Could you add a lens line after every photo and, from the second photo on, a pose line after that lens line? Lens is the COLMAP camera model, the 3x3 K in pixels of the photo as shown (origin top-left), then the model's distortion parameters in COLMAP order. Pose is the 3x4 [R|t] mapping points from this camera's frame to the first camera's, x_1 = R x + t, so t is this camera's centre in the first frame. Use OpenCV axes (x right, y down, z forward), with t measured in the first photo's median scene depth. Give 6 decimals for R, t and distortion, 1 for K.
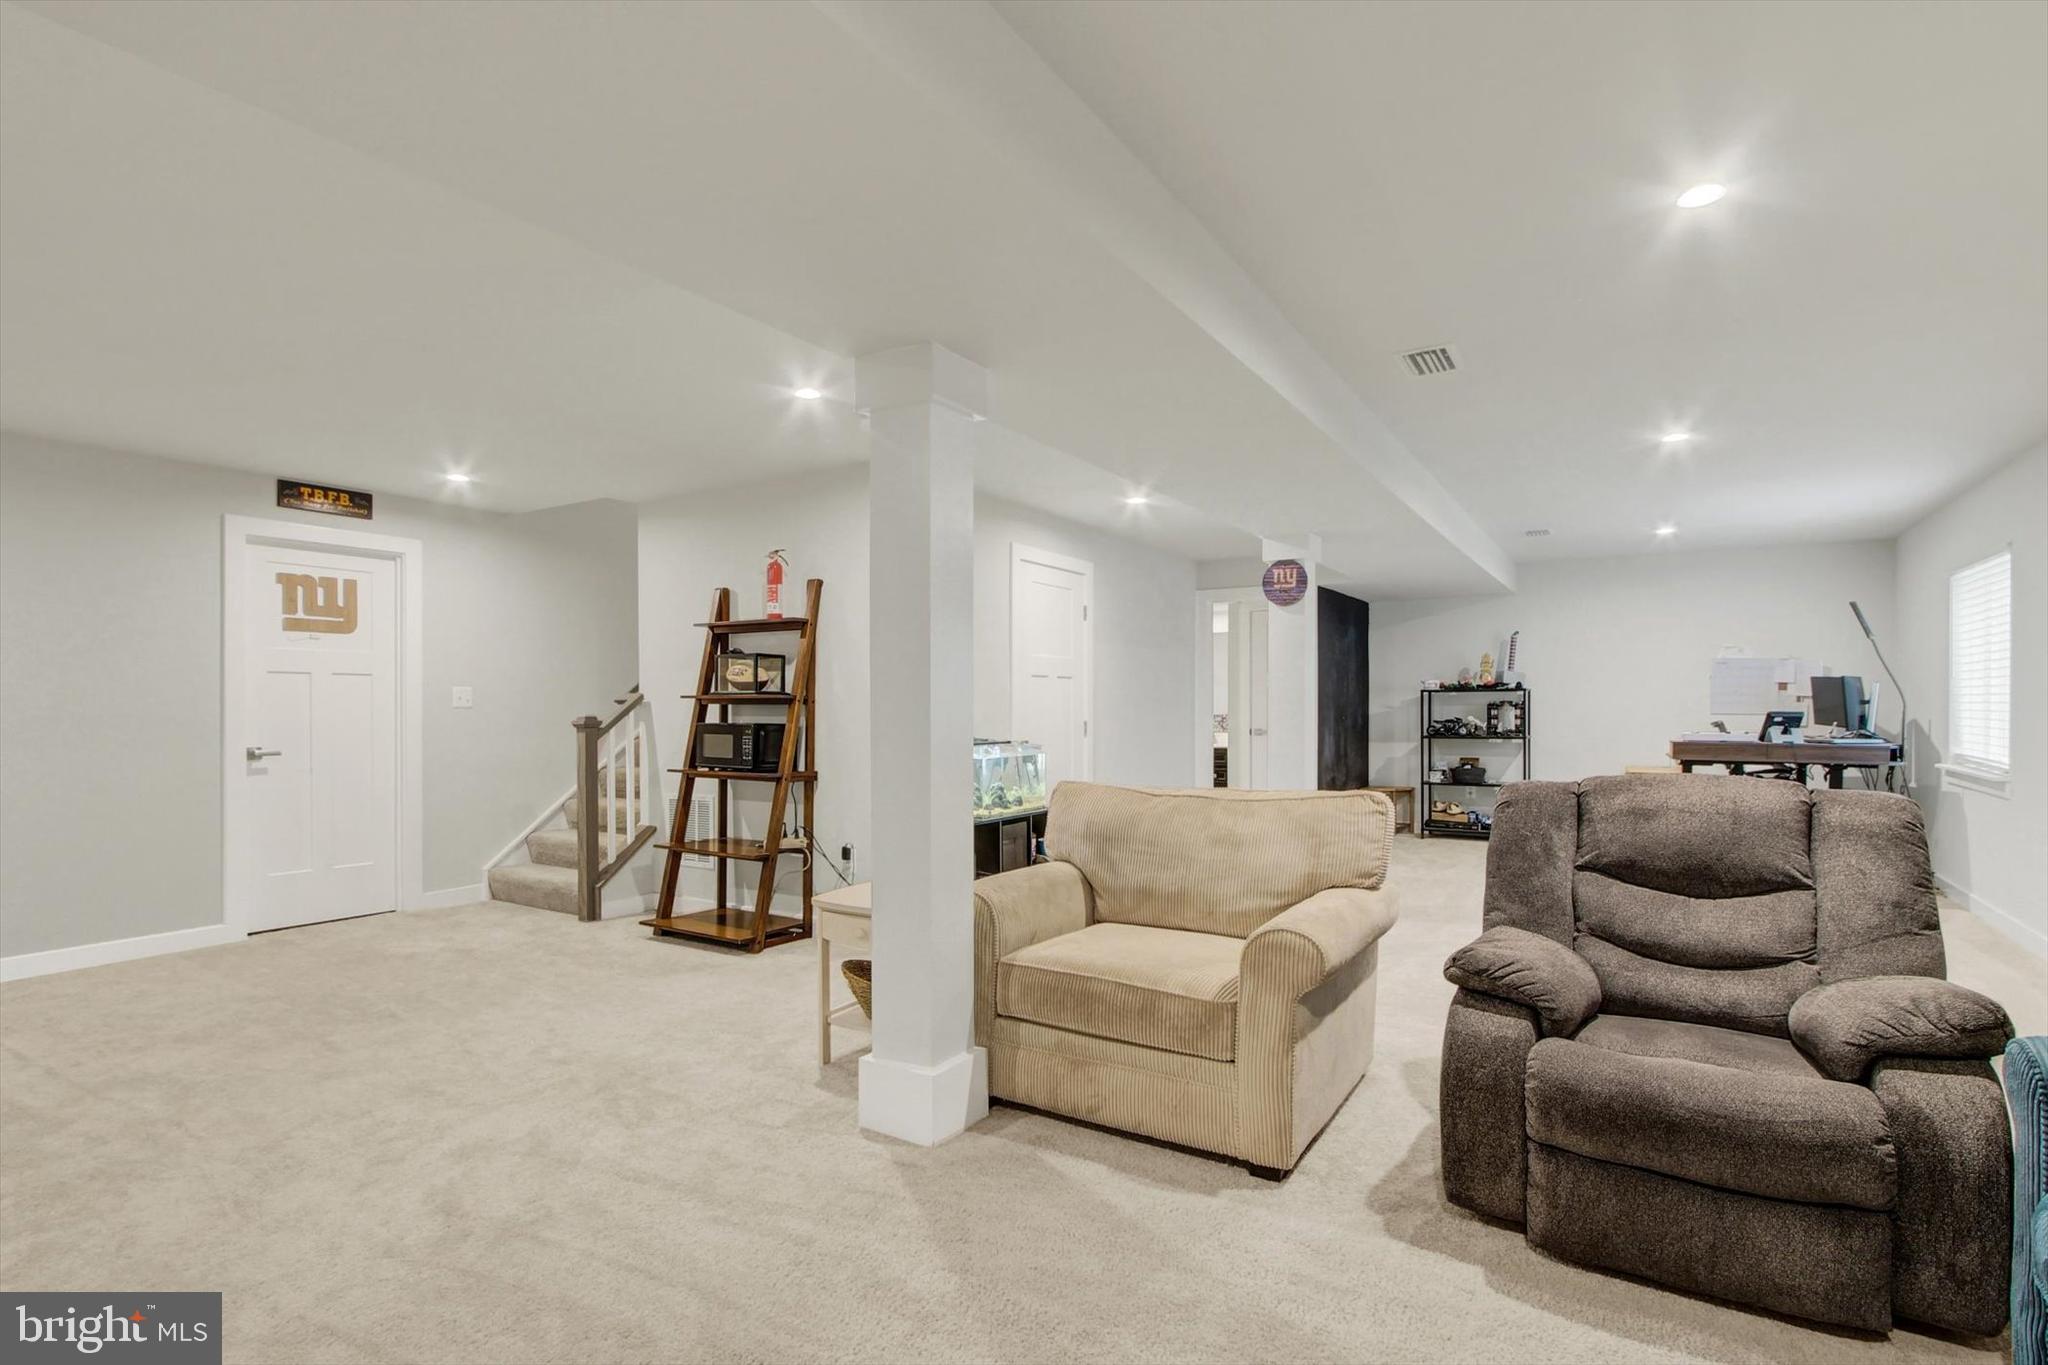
lens RADIAL K [[961.7, 0, 1024.0], [0, 961.7, 698.7], [0, 0, 1]] dist [-0.025027, 0.000510]
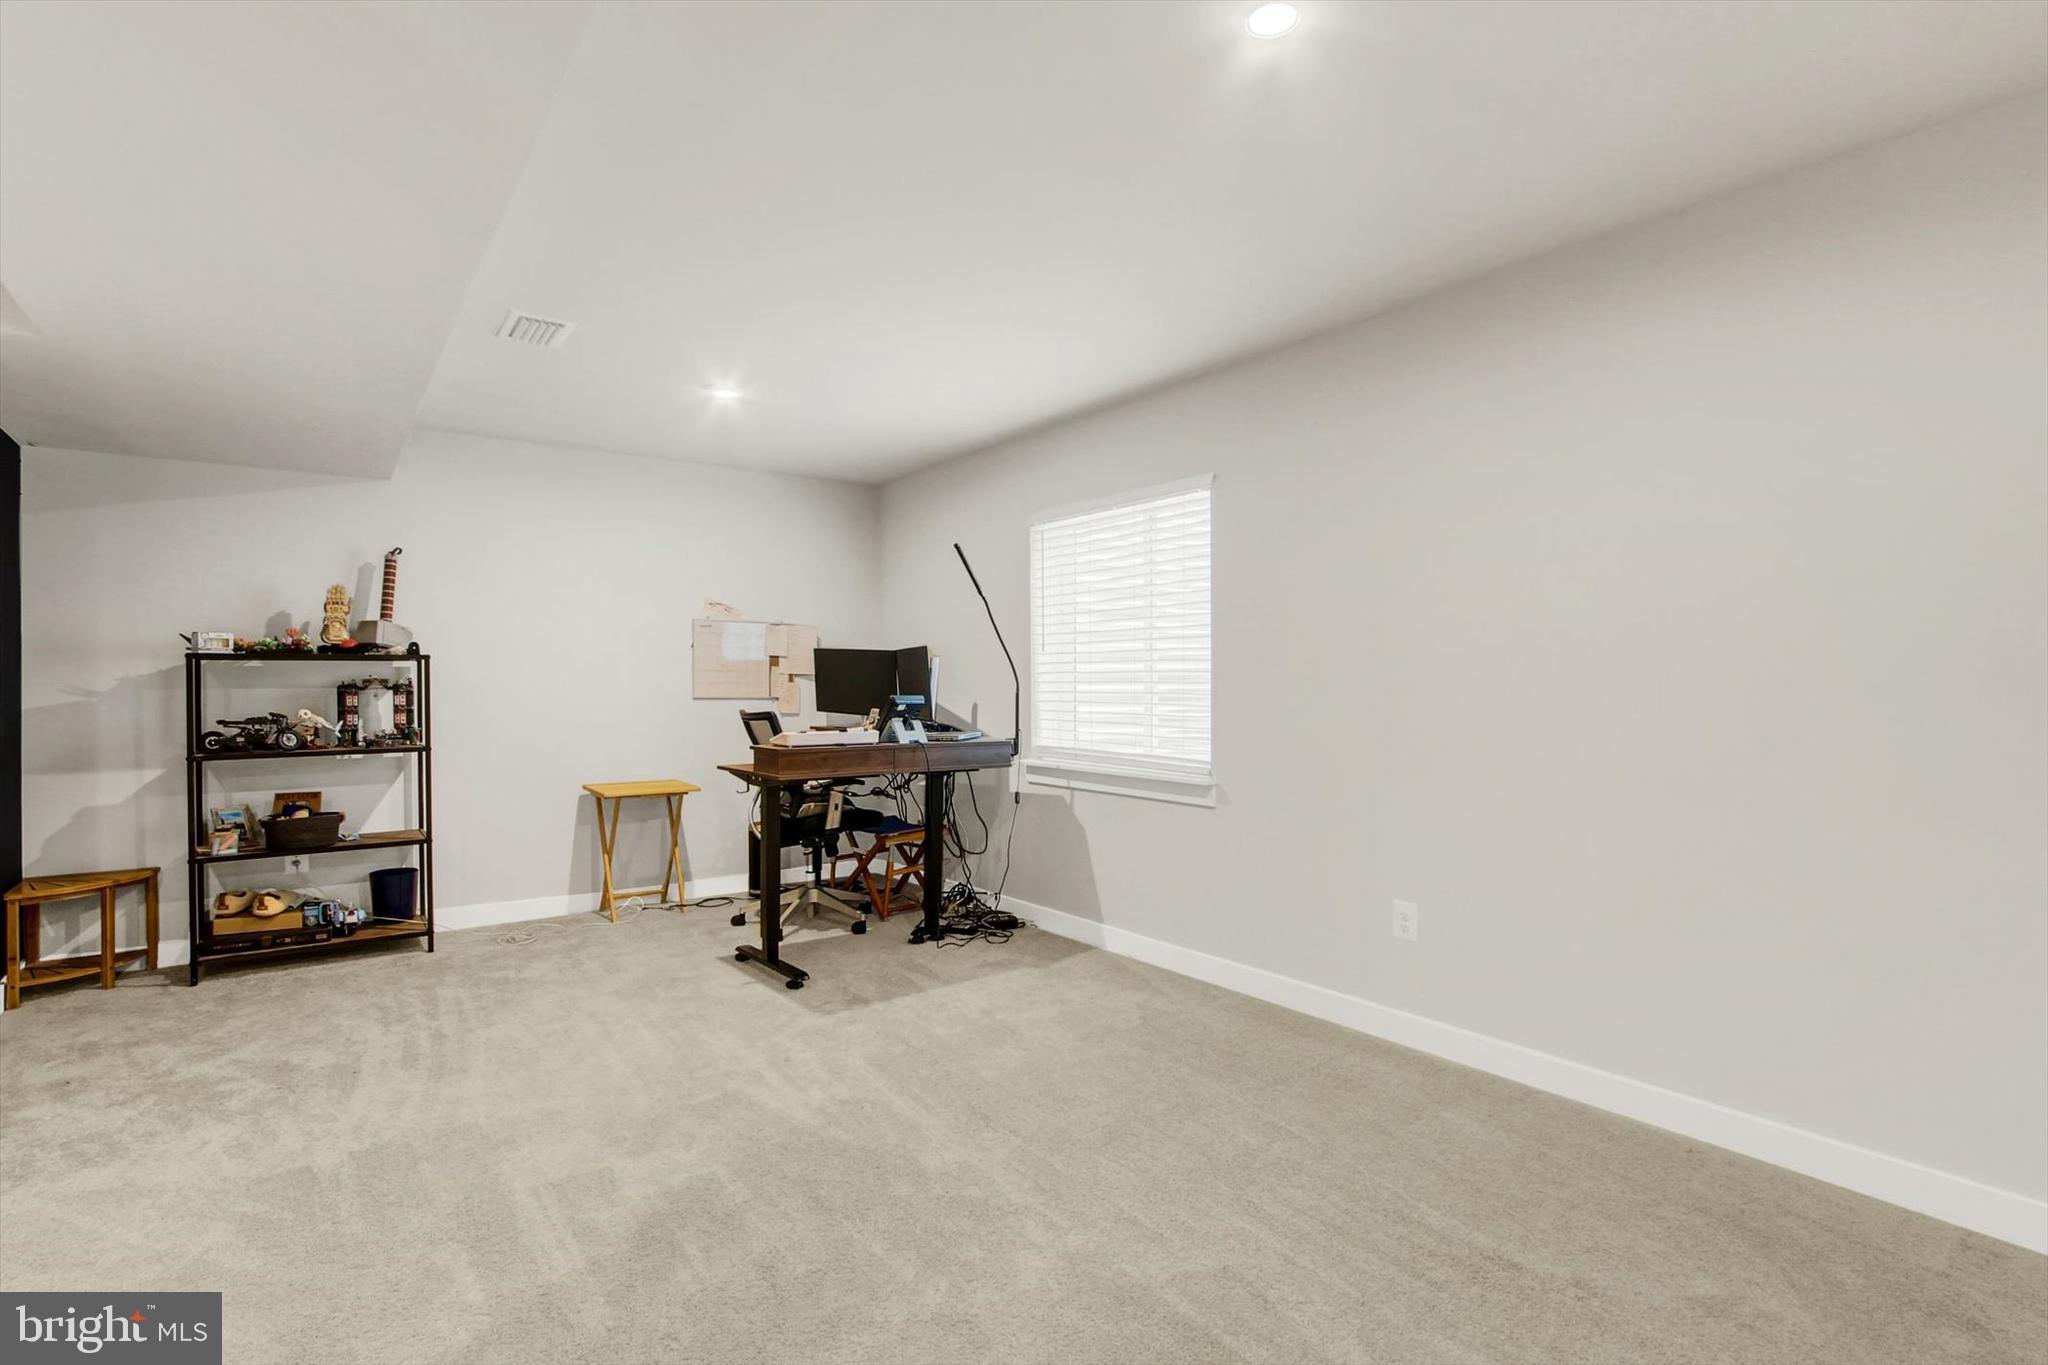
lens RADIAL K [[961.7, 0, 1024.0], [0, 961.7, 698.7], [0, 0, 1]] dist [-0.025027, 0.000510]
pose [[0.352993, -0.013640, 0.935527, 0.142965], [-0.004431, 0.999858, 0.016250, 0.003116], [-0.935616, -0.009882, 0.352882, 0.484669]]
